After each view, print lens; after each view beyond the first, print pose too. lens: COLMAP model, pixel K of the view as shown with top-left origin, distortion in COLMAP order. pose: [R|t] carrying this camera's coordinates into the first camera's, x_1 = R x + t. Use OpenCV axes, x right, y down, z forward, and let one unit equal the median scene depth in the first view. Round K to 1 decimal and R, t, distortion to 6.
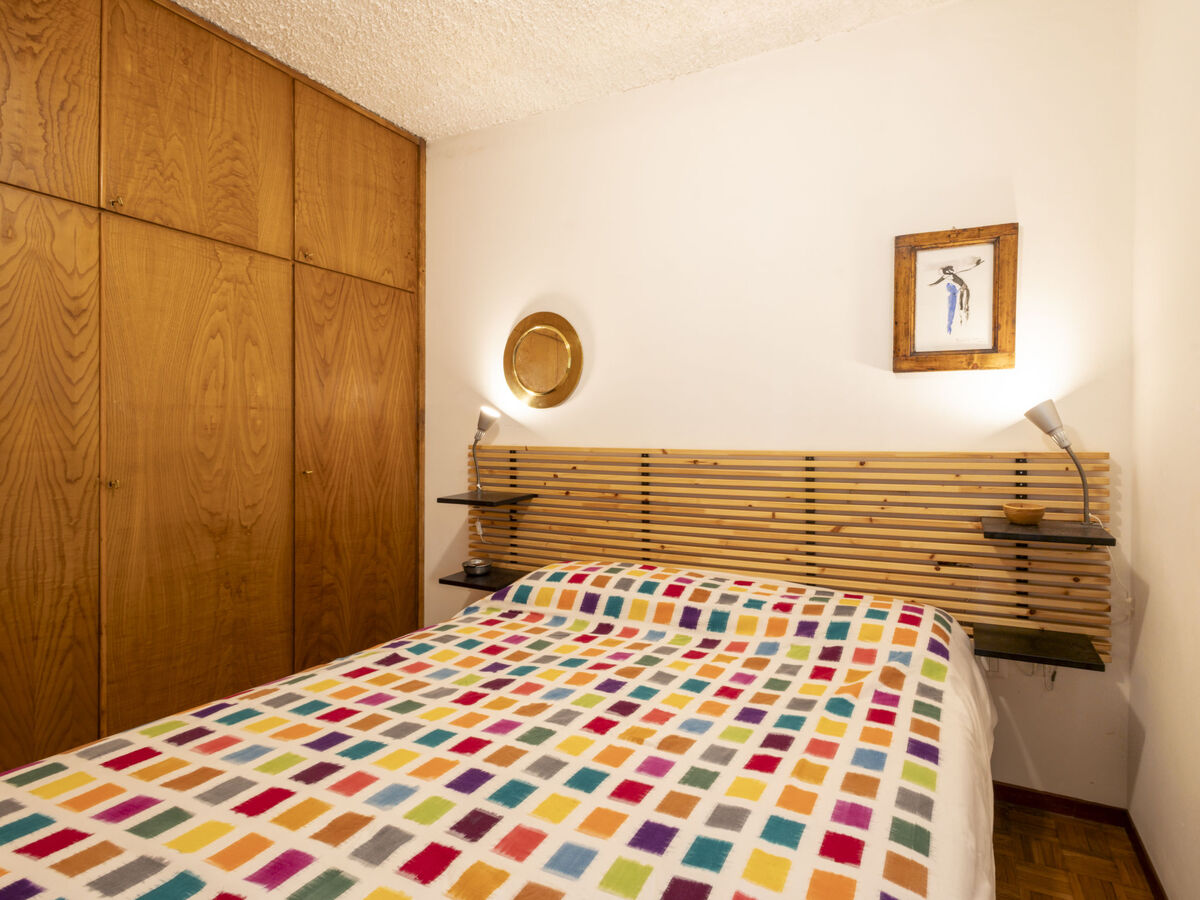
lens RADIAL K [[666.5, 0, 597.3], [0, 666.5, 444.2], [0, 0, 1]] dist [-0.000308, -0.002222]
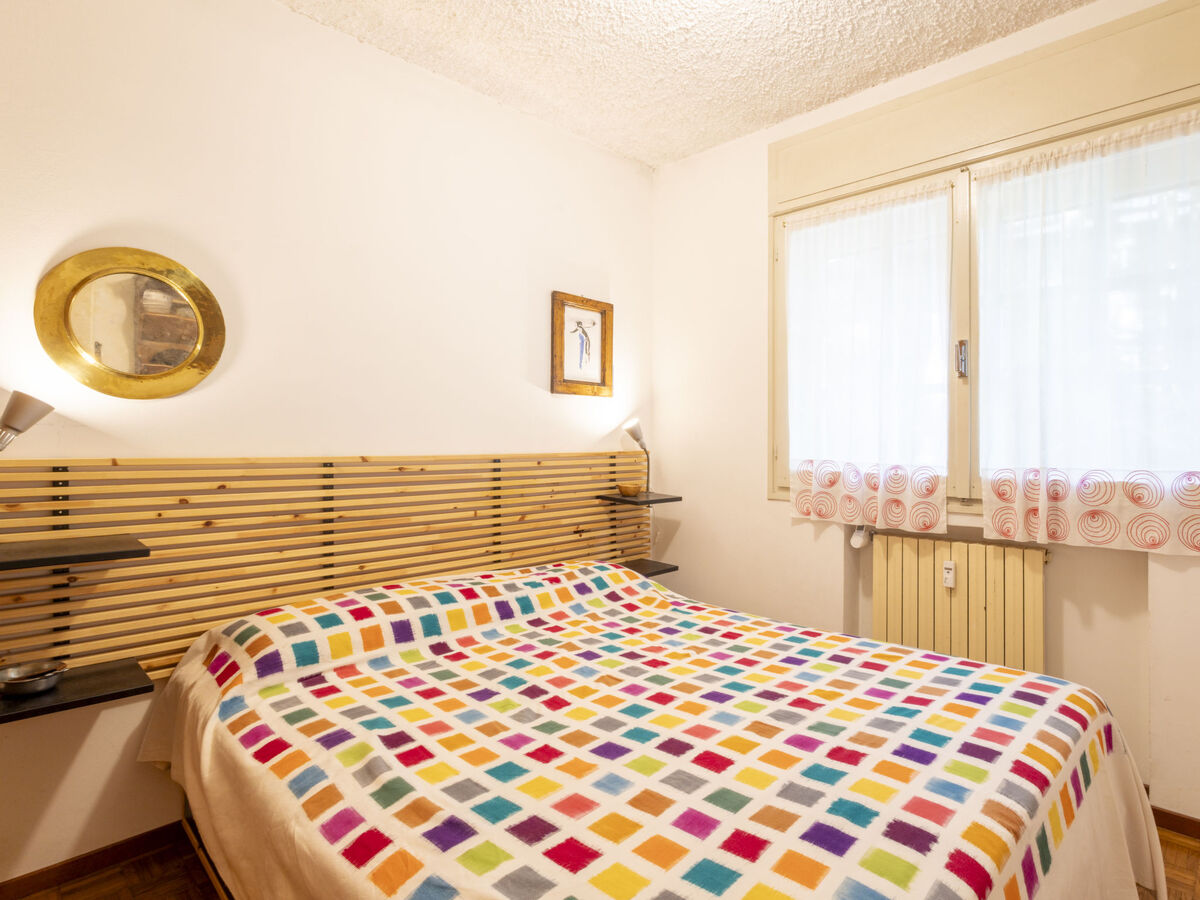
lens RADIAL K [[666.5, 0, 597.3], [0, 666.5, 444.2], [0, 0, 1]] dist [-0.000308, -0.002222]
pose [[0.275562, -0.003619, 0.961276, -0.813546], [0.015230, 0.999884, -0.000602, -0.004313], [-0.961163, 0.014806, 0.275586, 0.563479]]
